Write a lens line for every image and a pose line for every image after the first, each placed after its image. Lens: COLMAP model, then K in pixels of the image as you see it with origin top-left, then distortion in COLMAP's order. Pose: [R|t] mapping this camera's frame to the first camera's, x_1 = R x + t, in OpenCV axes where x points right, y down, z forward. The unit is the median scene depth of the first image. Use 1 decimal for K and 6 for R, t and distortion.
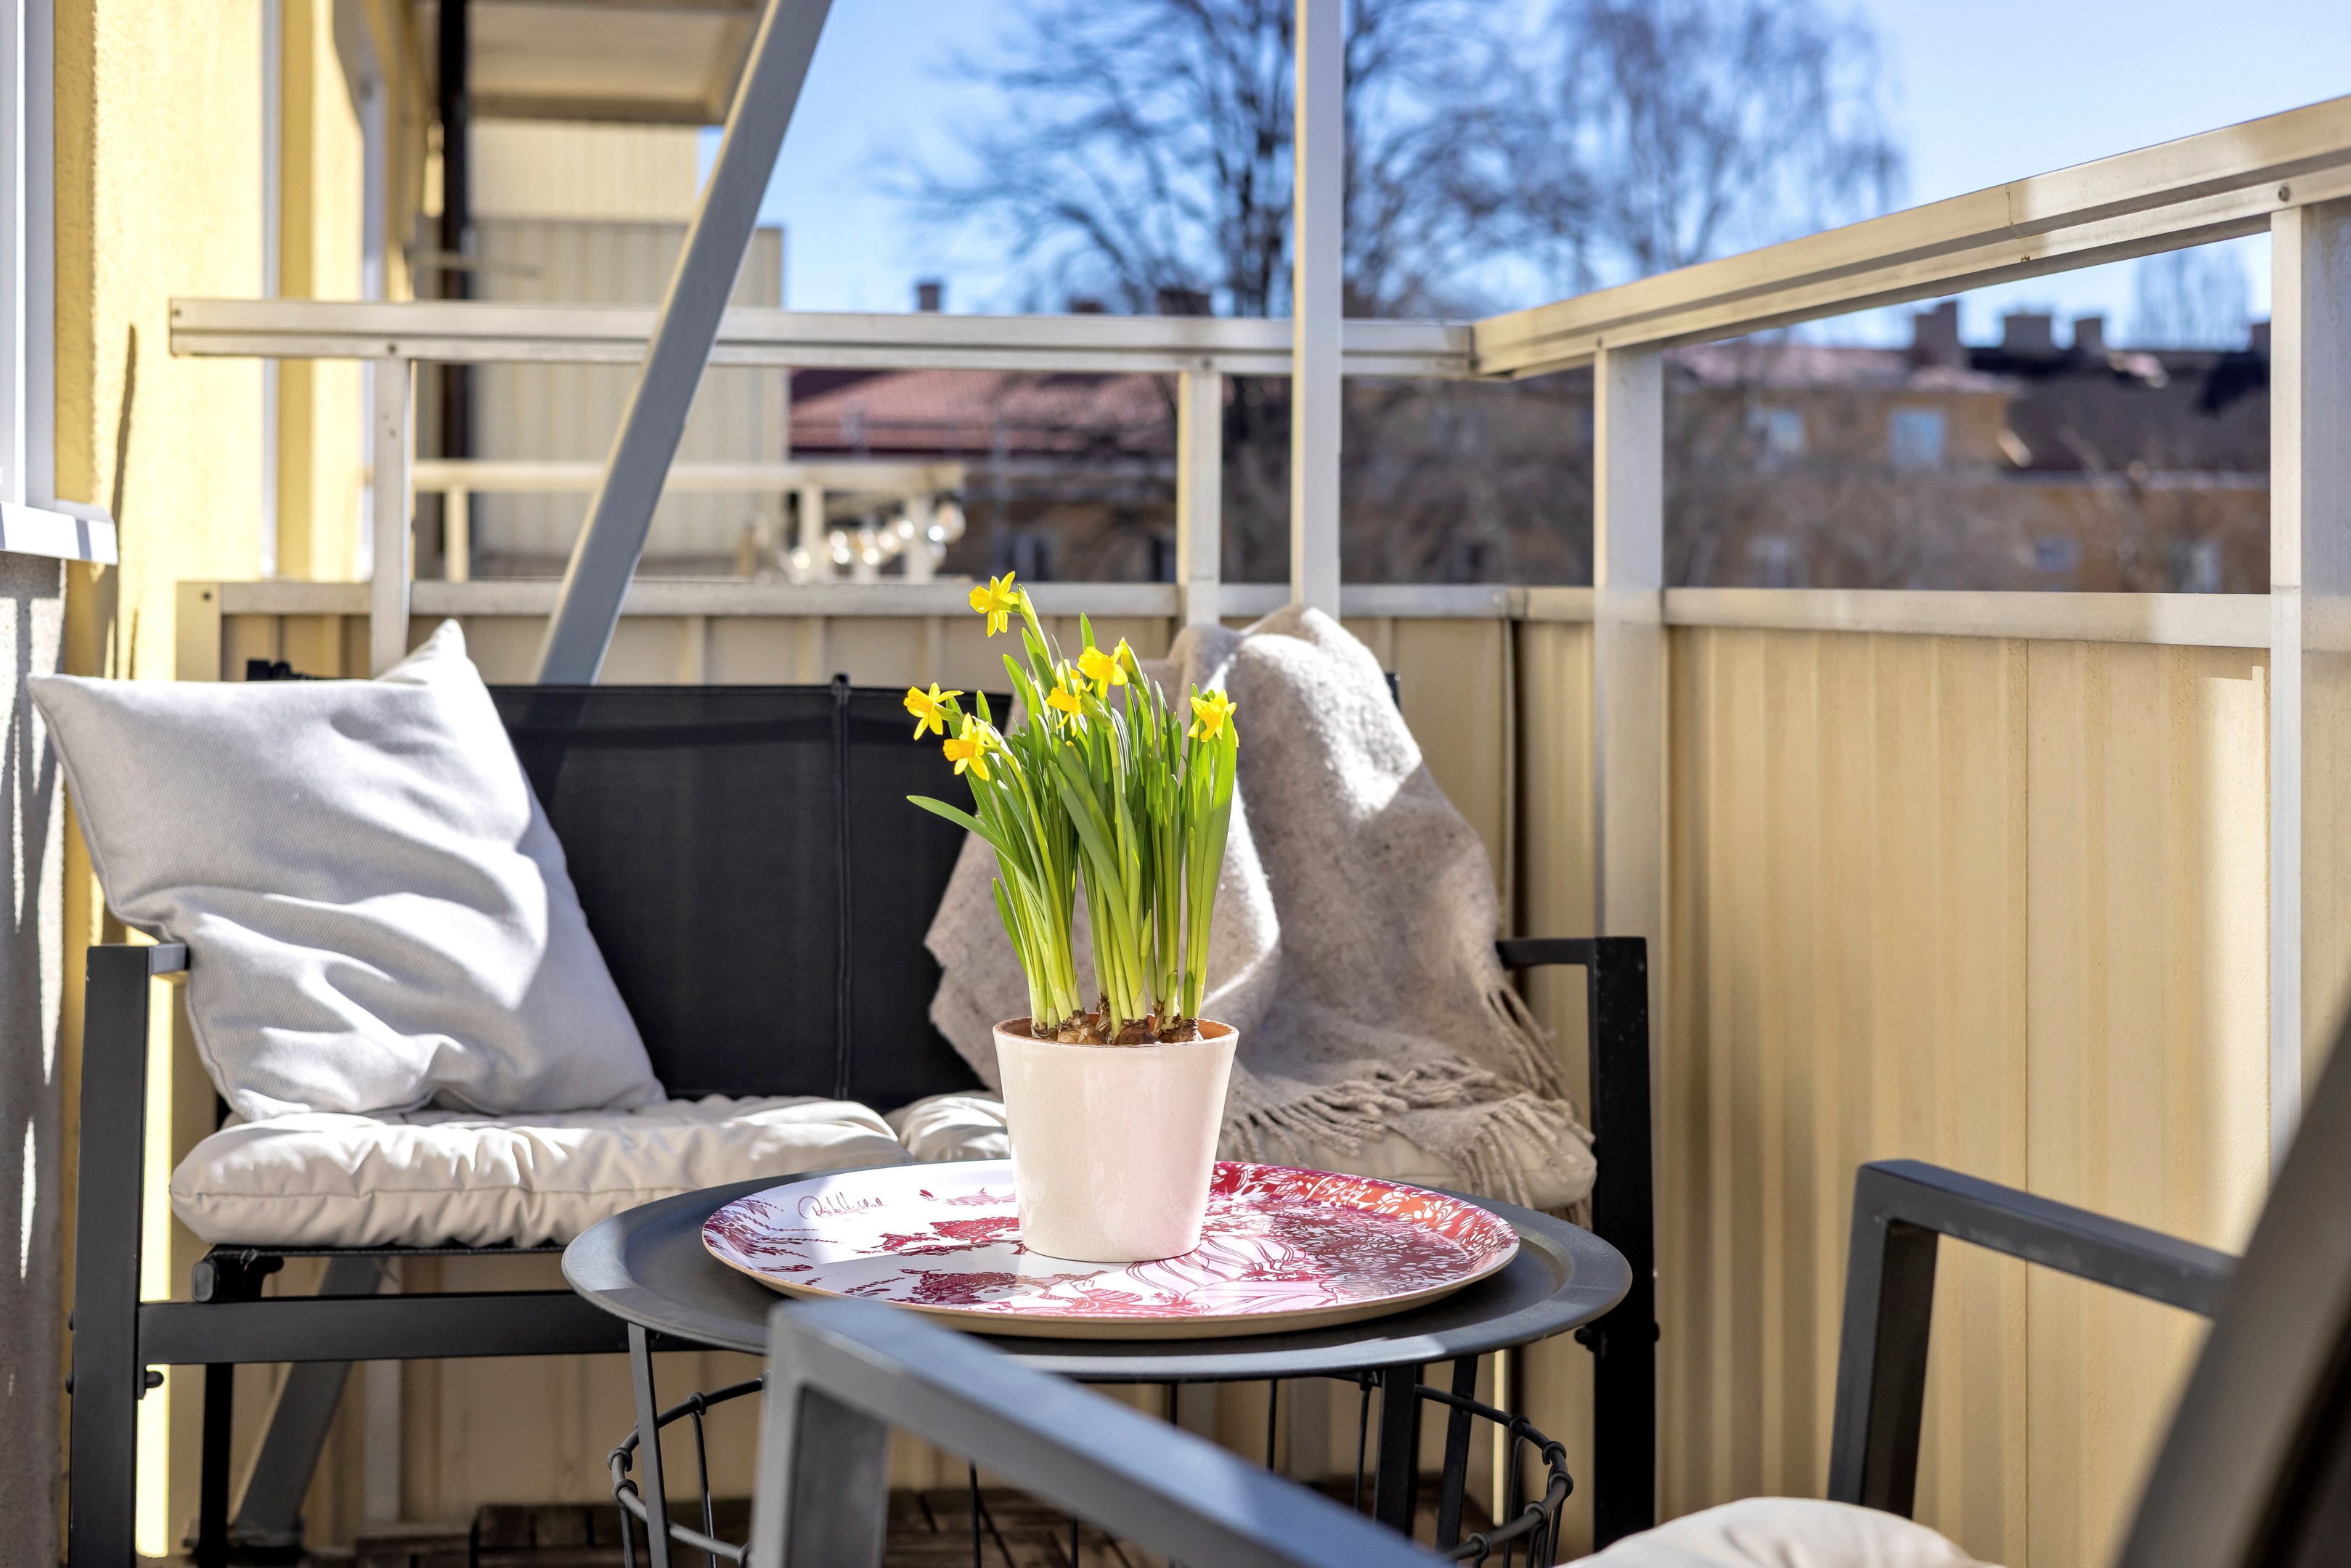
lens RADIAL K [[3235.7, 0, 1175.8], [0, 3235.7, 667.9], [0, 0, 1]] dist [-0.004226, 0.049398]
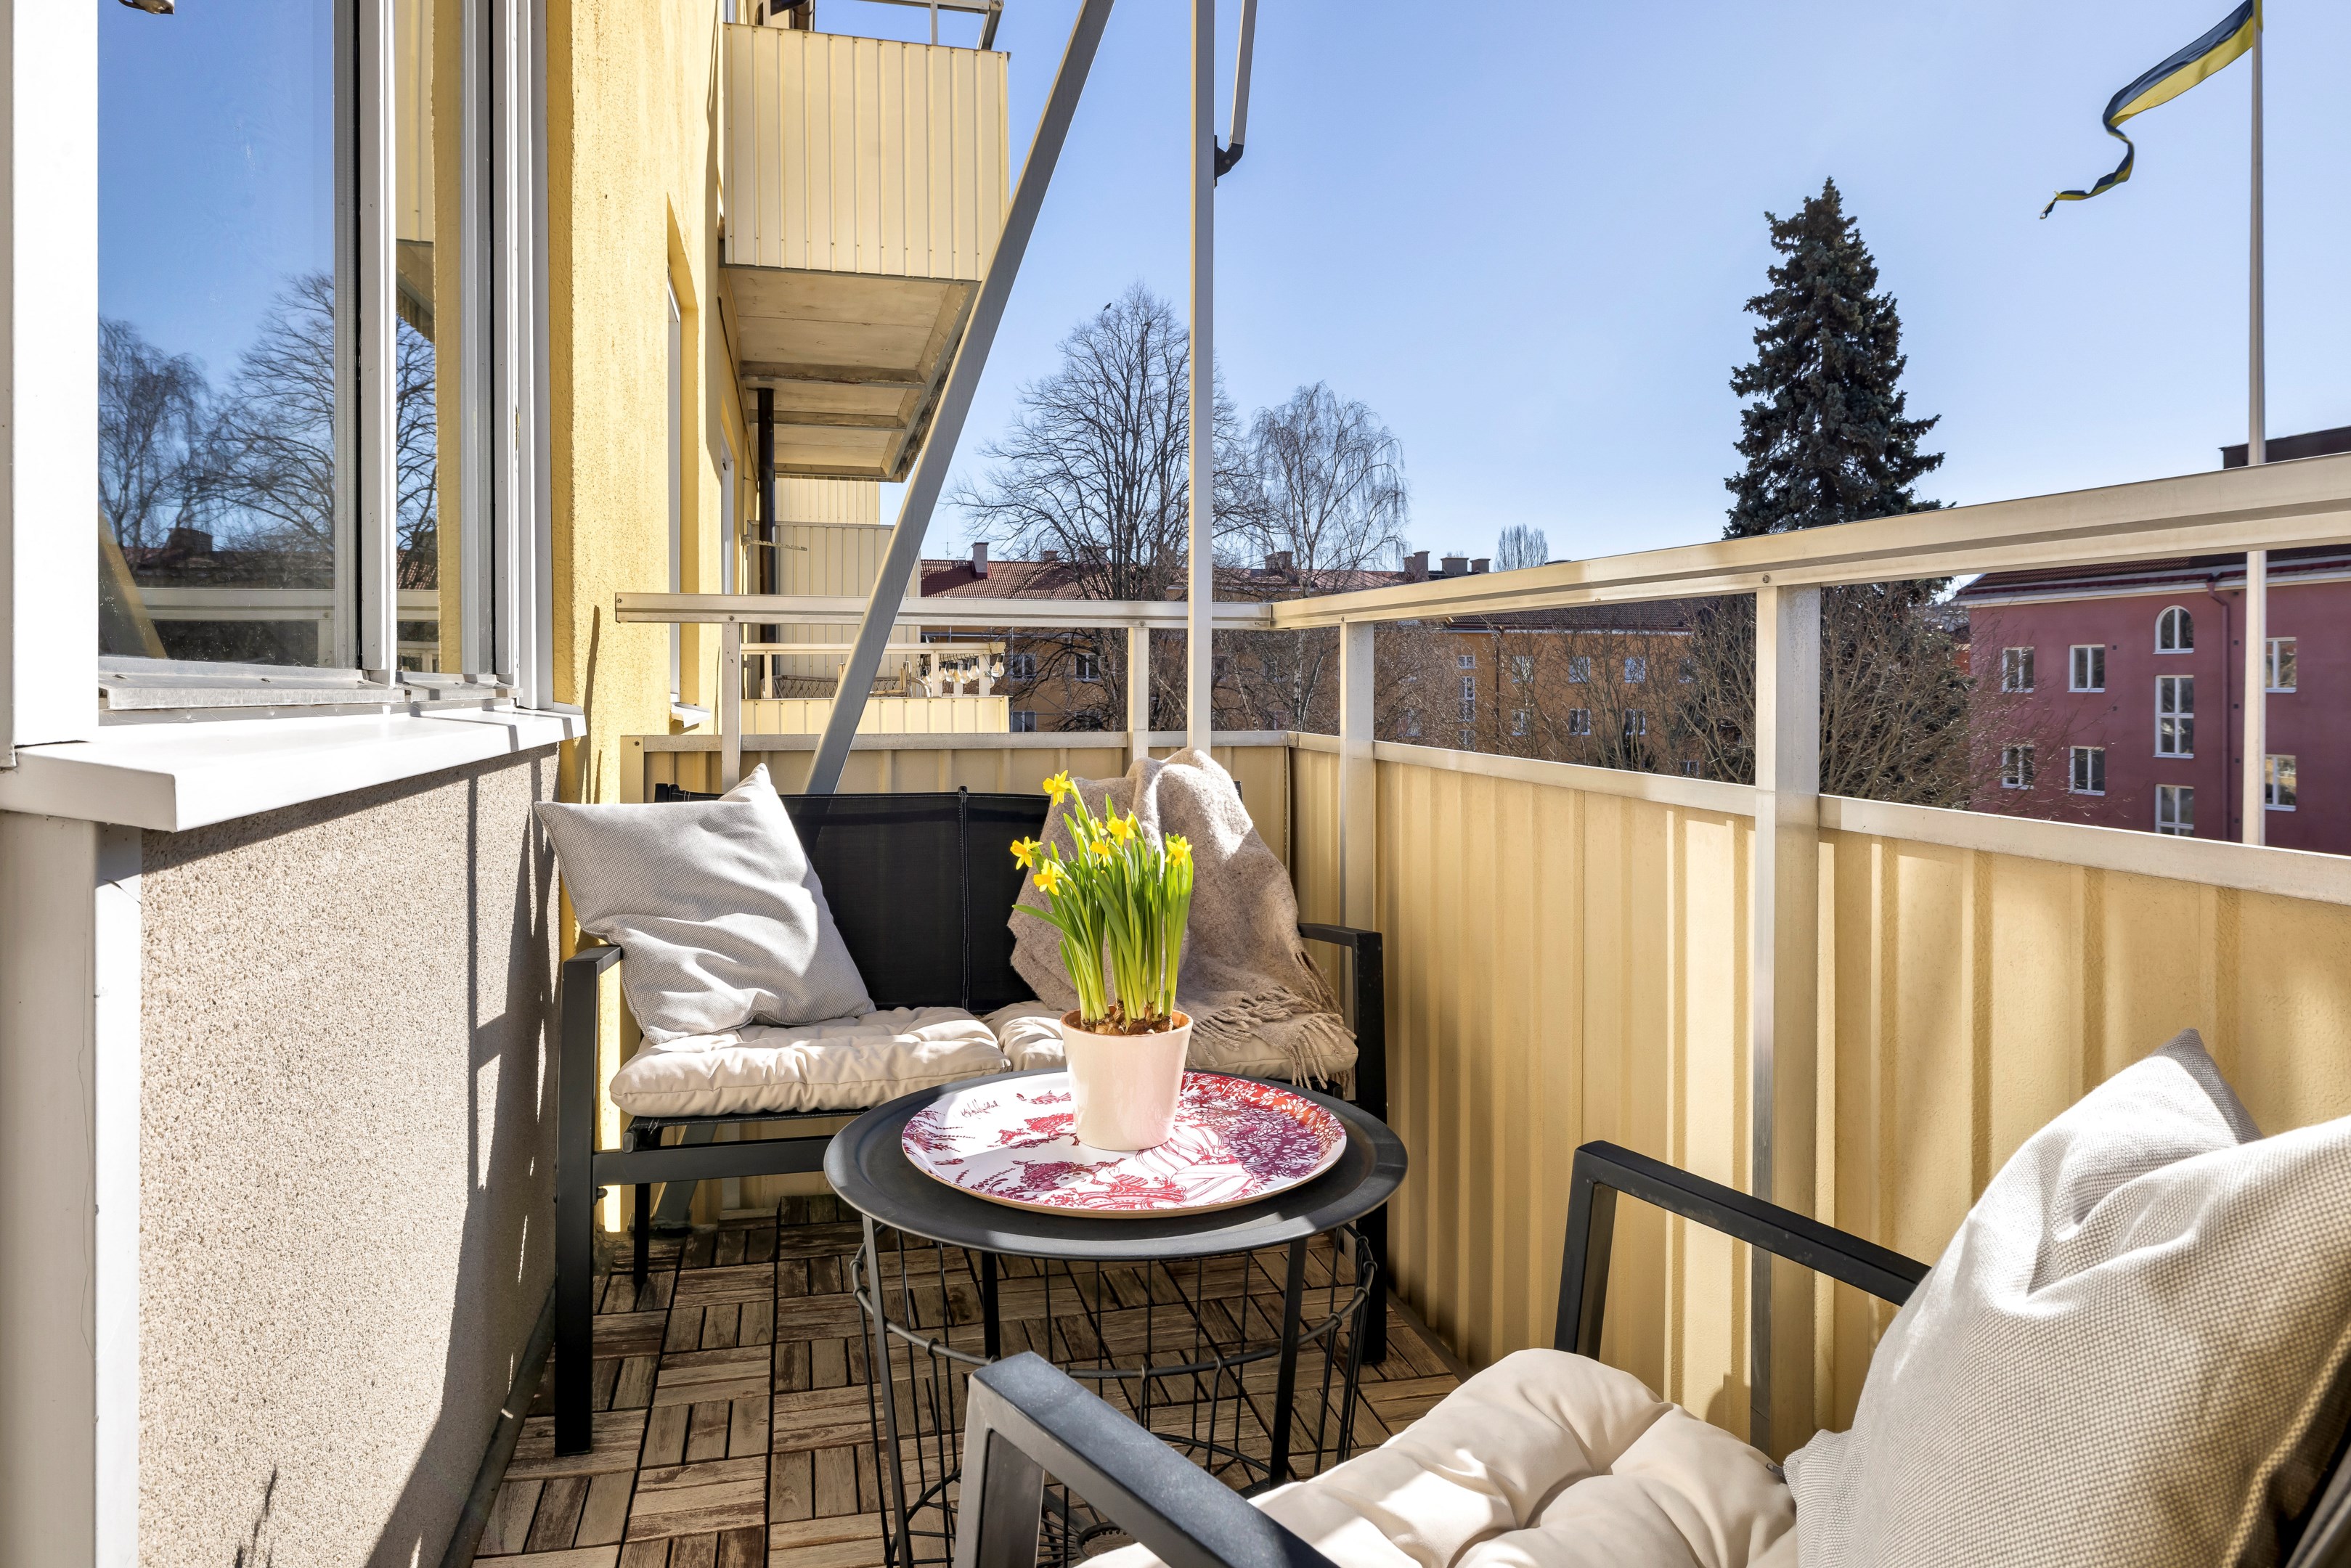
lens RADIAL K [[1384.7, 0, 1177.3], [0, 1384.7, 725.1], [0, 0, 1]] dist [-0.004129, -0.000380]
pose [[0.997766, -0.003885, 0.066693, -0.030900], [0.002922, 0.999890, 0.014526, -0.050697], [-0.066742, -0.014299, 0.997668, 0.155946]]
